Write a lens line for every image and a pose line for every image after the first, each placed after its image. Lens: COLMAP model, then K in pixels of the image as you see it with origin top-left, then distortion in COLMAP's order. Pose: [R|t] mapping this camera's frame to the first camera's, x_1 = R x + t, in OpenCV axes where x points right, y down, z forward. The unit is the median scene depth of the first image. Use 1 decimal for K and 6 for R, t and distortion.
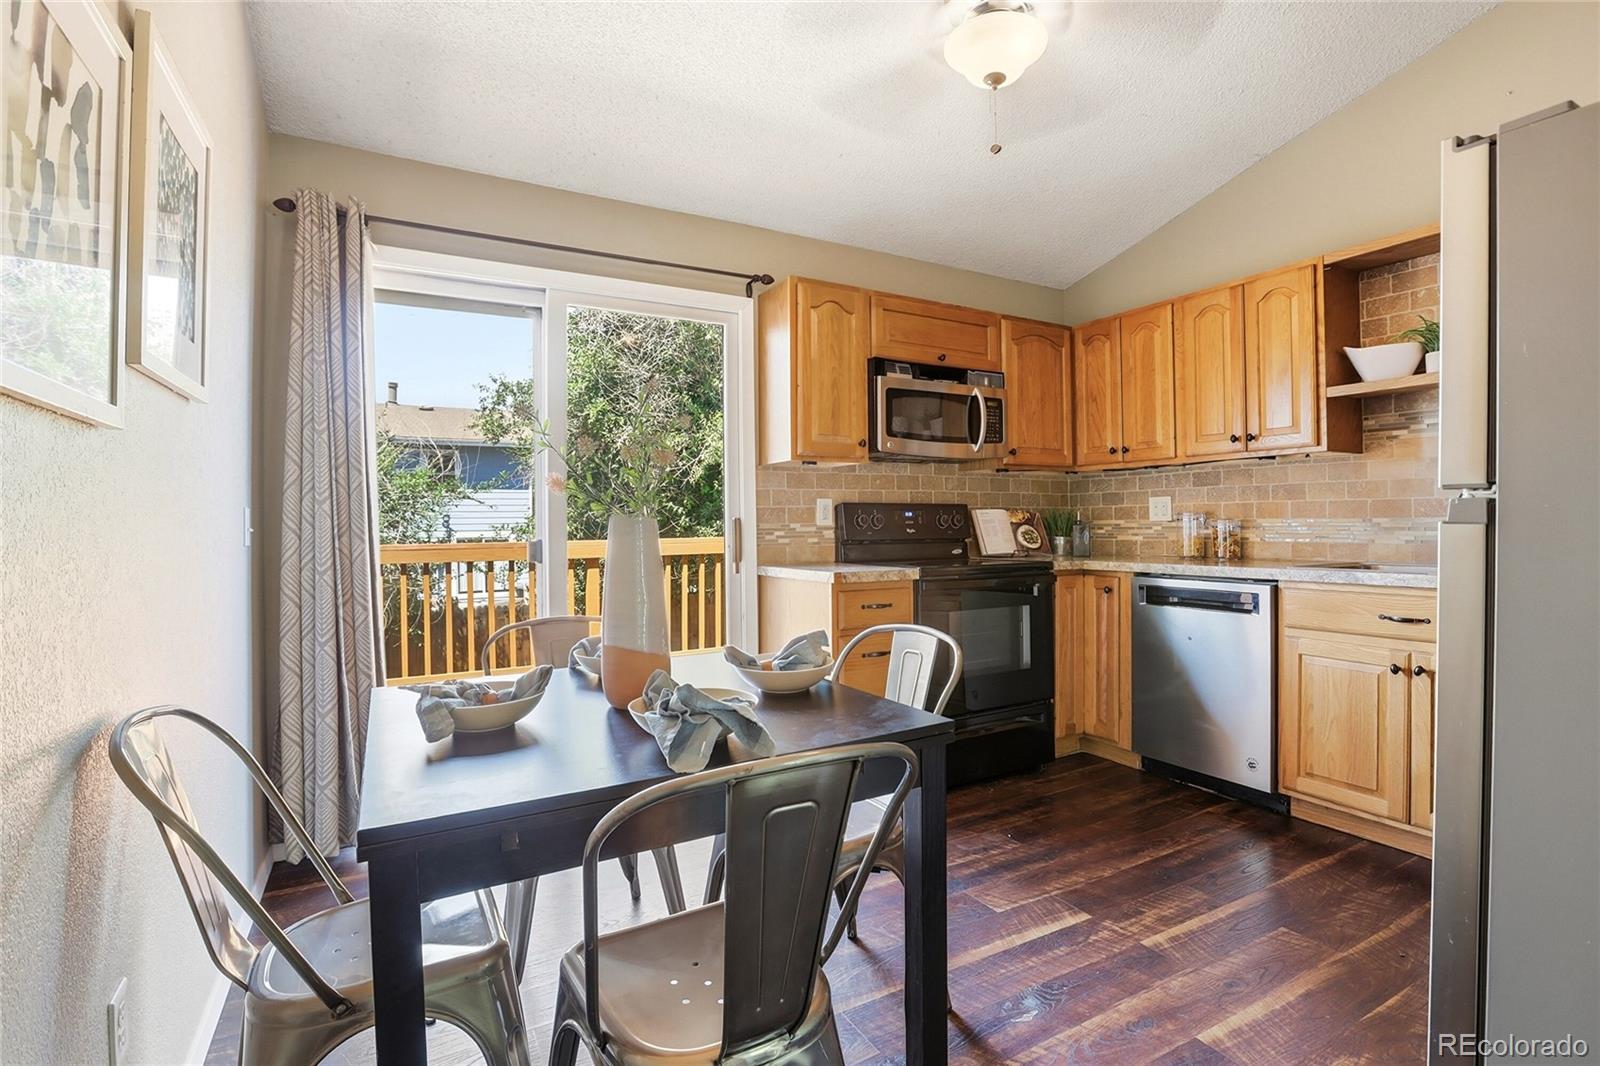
lens RADIAL K [[748.3, 0, 815.7], [0, 748.3, 520.5], [0, 0, 1]] dist [-0.036337, 0.009919]
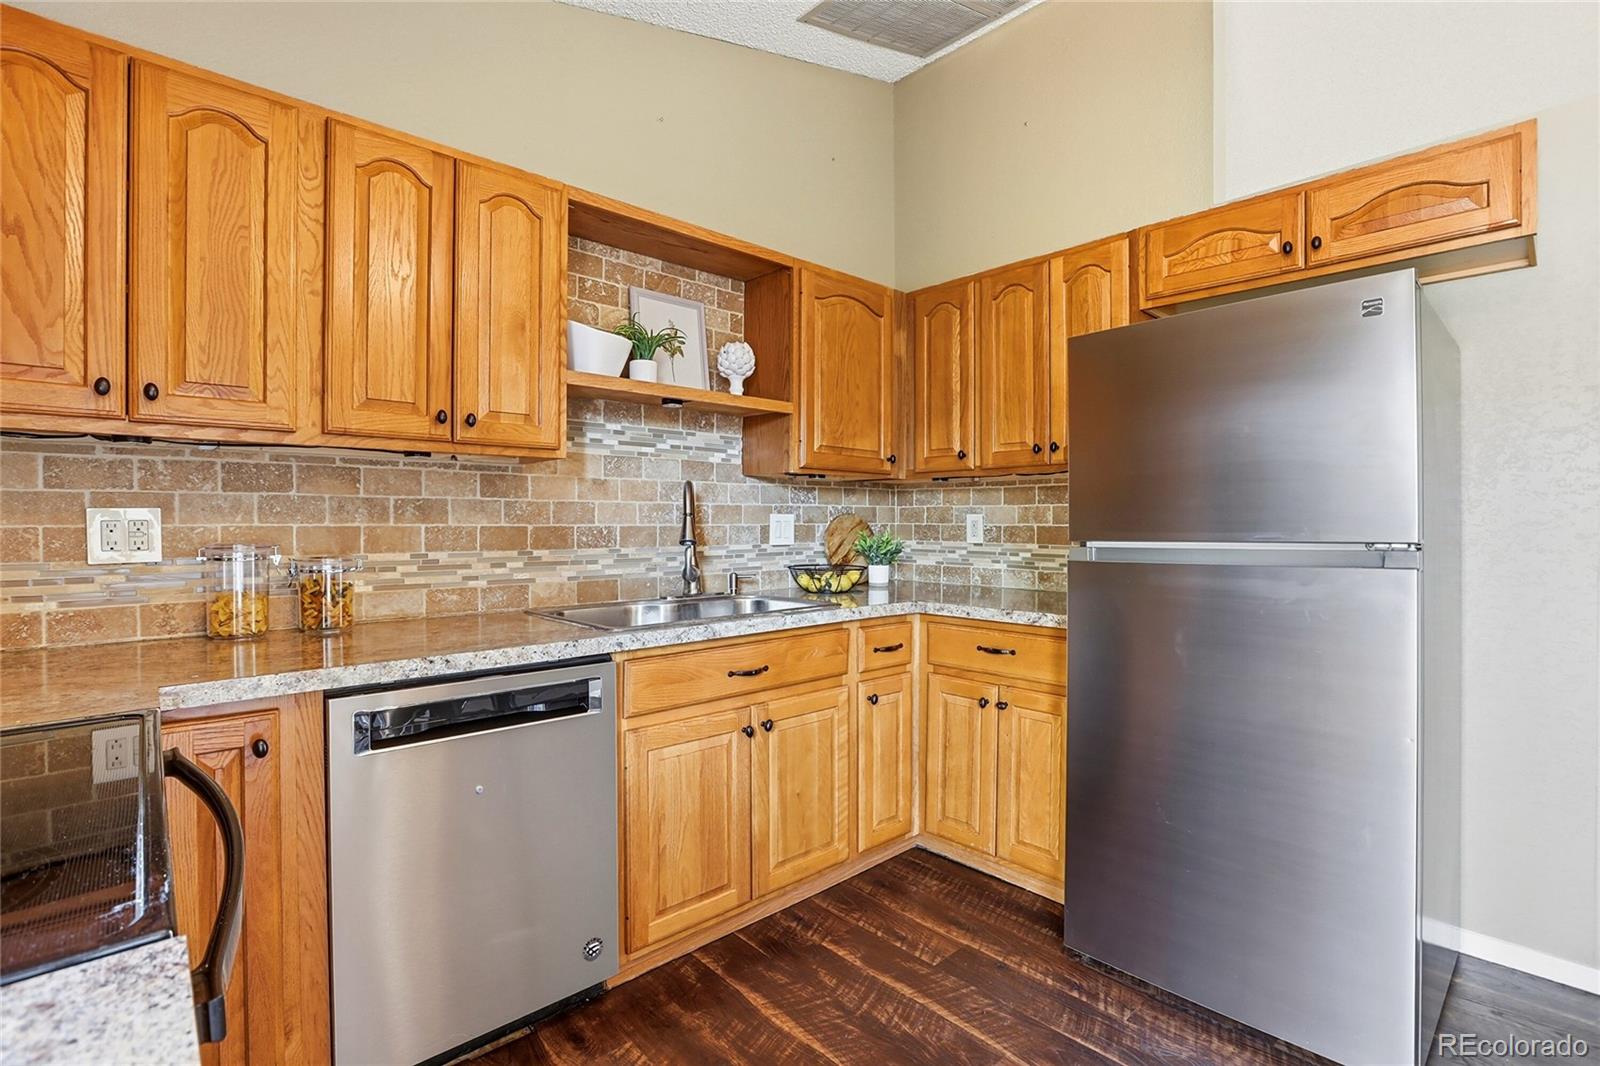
lens RADIAL K [[748.3, 0, 808.0], [0, 748.3, 530.3], [0, 0, 1]] dist [-0.036337, 0.009919]
pose [[-0.217952, -0.003863, 0.975952, -0.052342], [-0.003269, 0.999989, 0.003228, -0.024836], [-0.975954, -0.002487, -0.217962, 0.809086]]
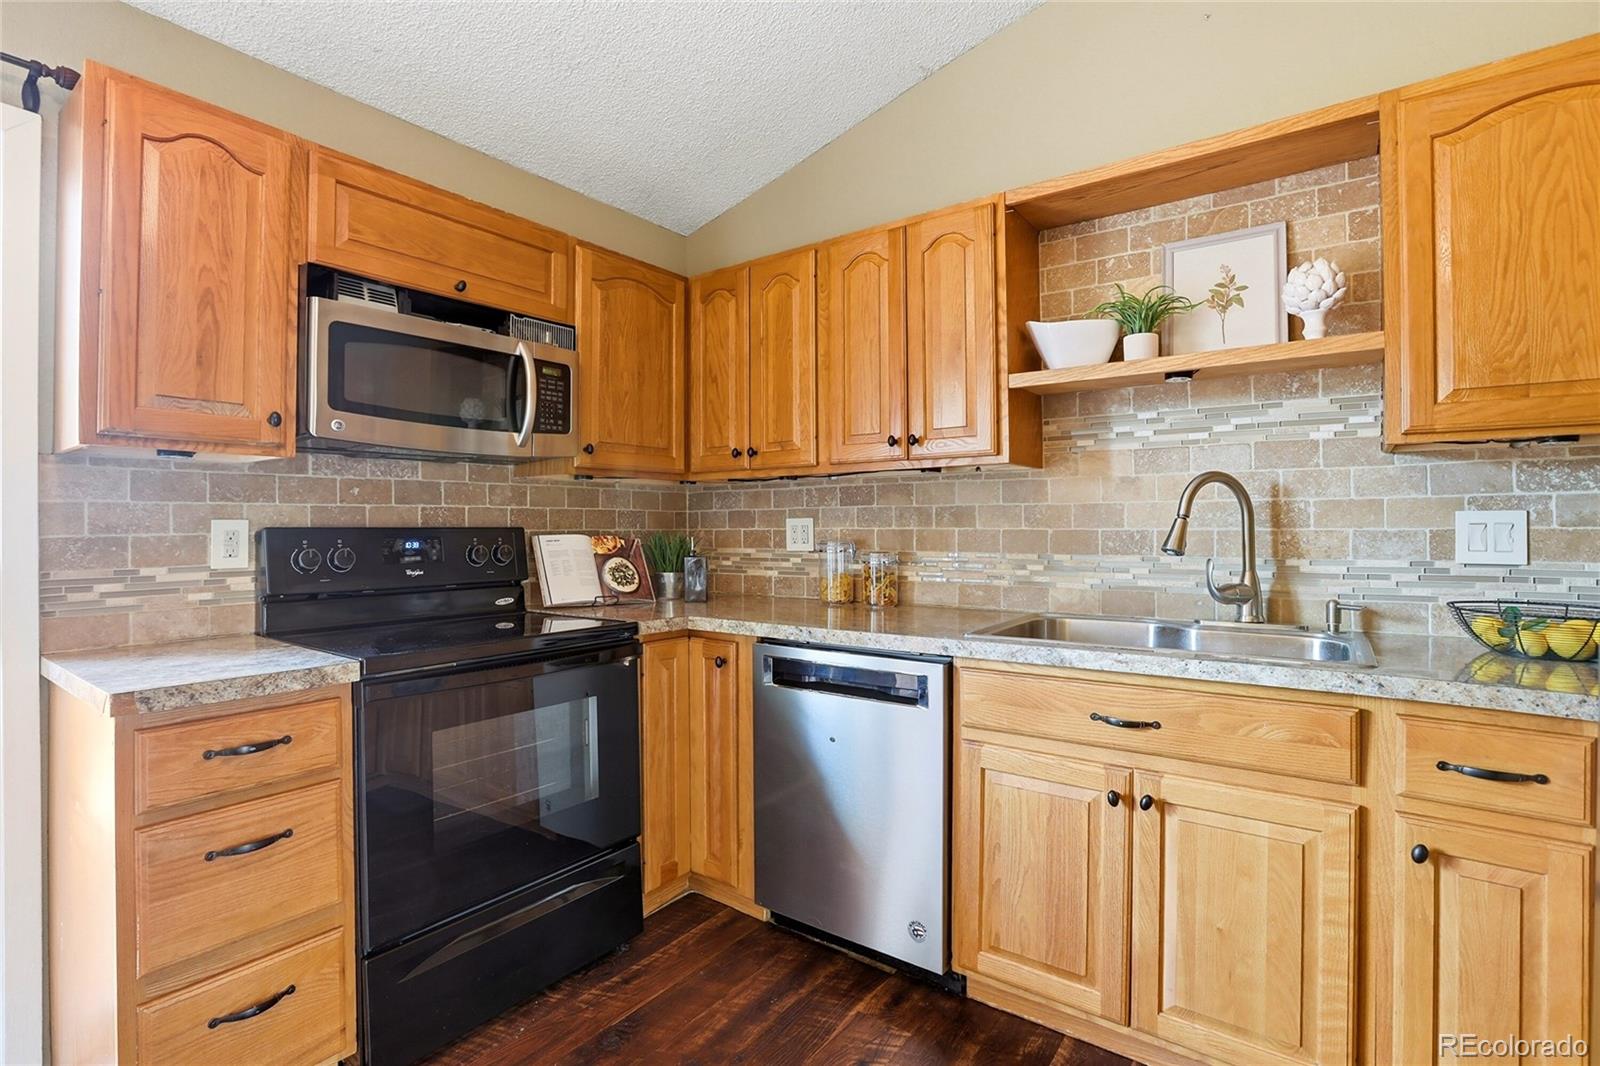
lens RADIAL K [[748.3, 0, 805.3], [0, 748.3, 525.5], [0, 0, 1]] dist [-0.036337, 0.009919]
pose [[0.914767, 0.003780, 0.403965, 0.193370], [-0.004584, 0.999989, 0.001024, -0.029536], [-0.403956, -0.002789, 0.914774, 0.364278]]
